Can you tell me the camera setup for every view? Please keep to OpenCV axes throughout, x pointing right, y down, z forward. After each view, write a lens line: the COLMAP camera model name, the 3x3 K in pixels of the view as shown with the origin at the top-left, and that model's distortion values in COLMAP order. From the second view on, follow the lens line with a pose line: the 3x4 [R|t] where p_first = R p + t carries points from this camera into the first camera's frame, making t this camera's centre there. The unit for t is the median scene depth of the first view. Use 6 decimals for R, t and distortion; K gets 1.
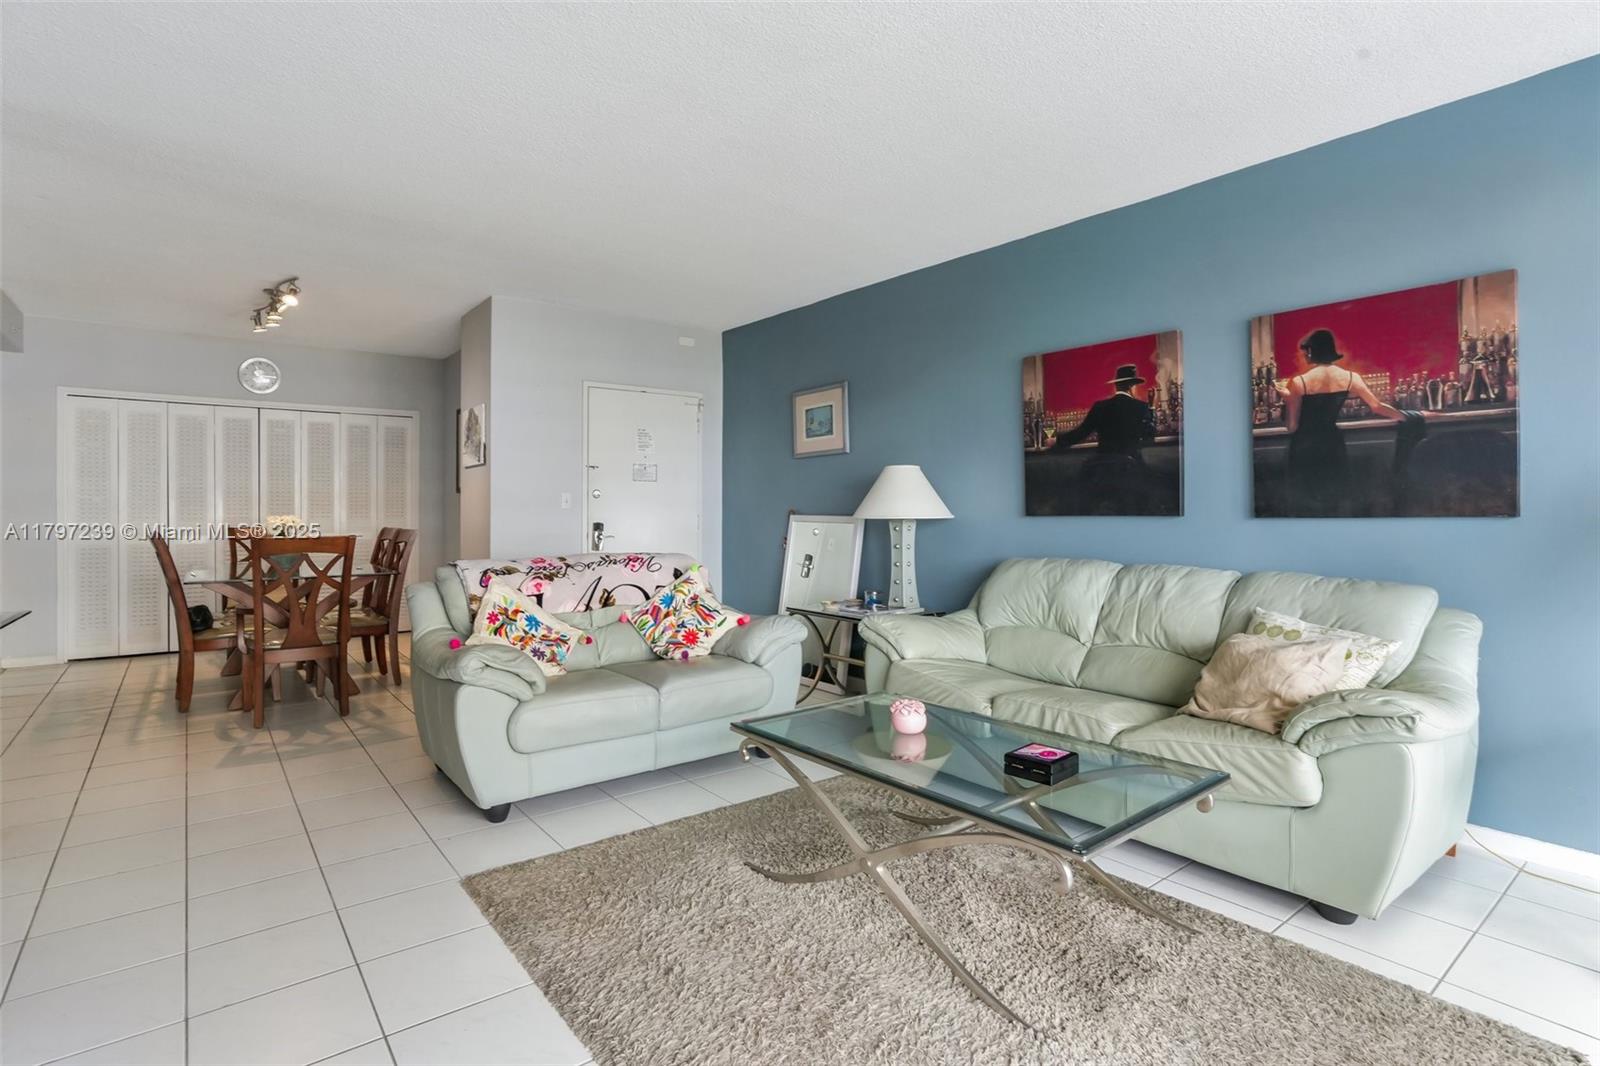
lens RADIAL K [[789.3, 0, 838.0], [0, 789.3, 514.4], [0, 0, 1]] dist [0.000641, 0.001432]
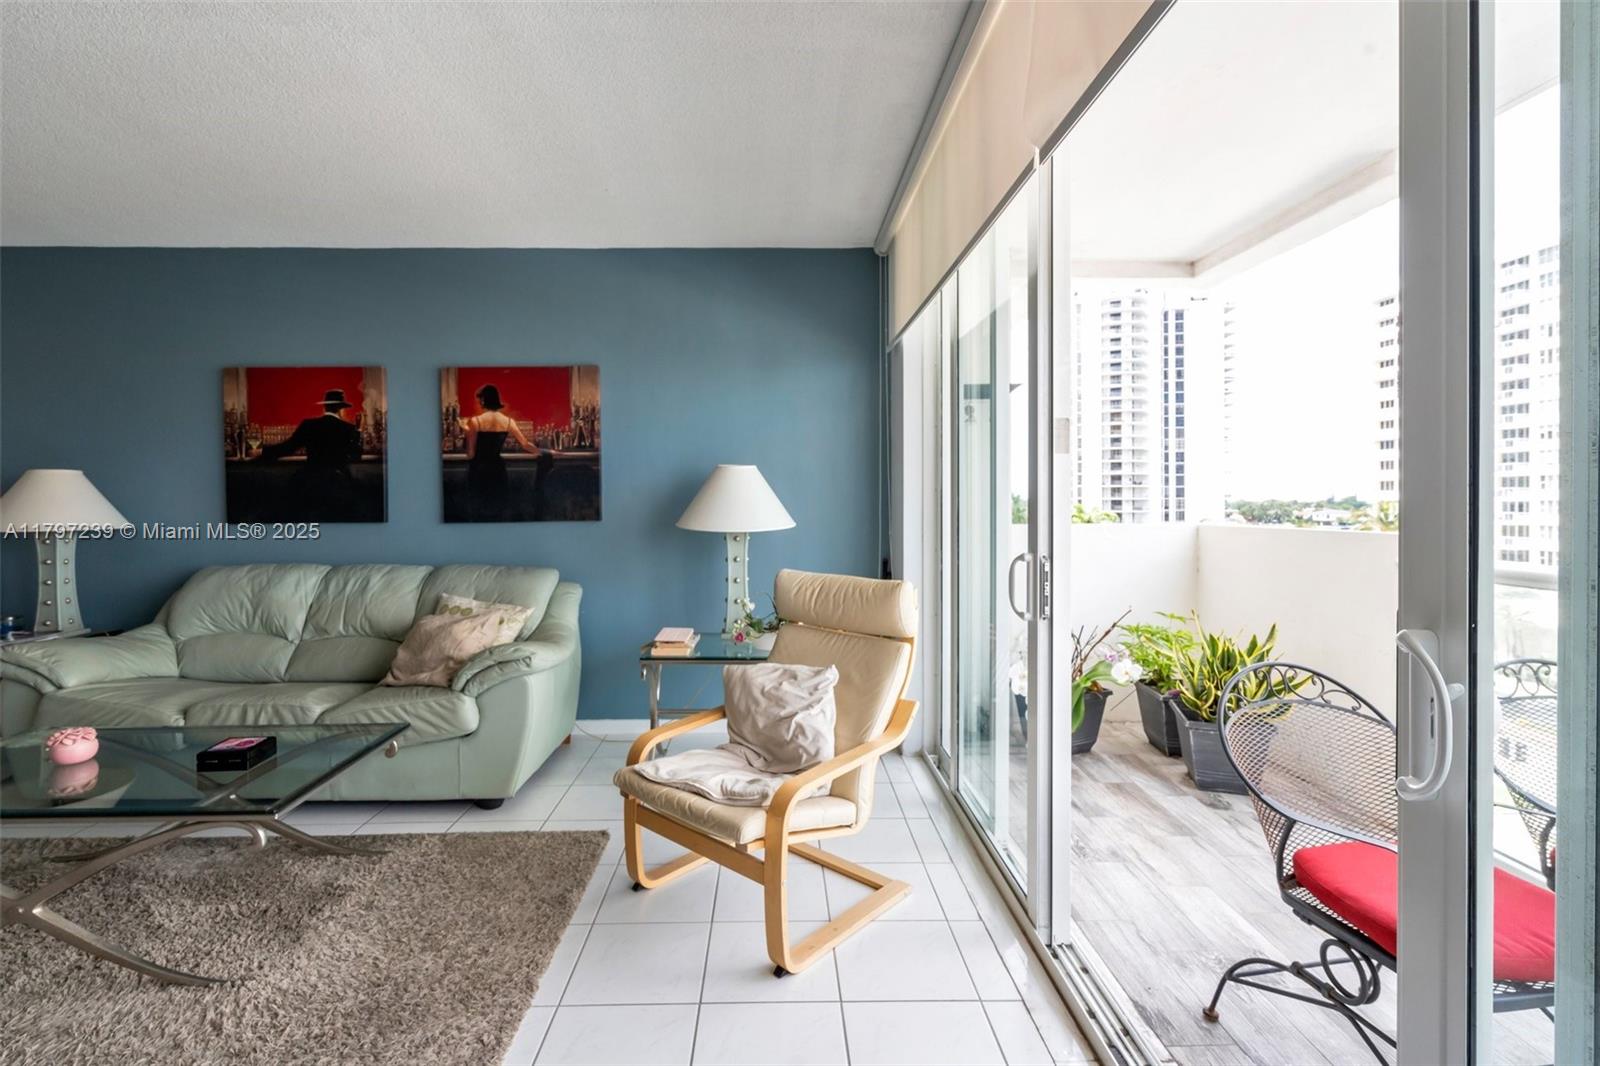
lens RADIAL K [[740.4, 0, 804.9], [0, 740.4, 494.7], [0, 0, 1]] dist [-0.008025, -0.000297]
pose [[0.631837, -0.003680, 0.775093, -0.039924], [0.007752, 0.999969, -0.001572, -0.042270], [-0.775063, 0.007002, 0.631846, -0.257038]]
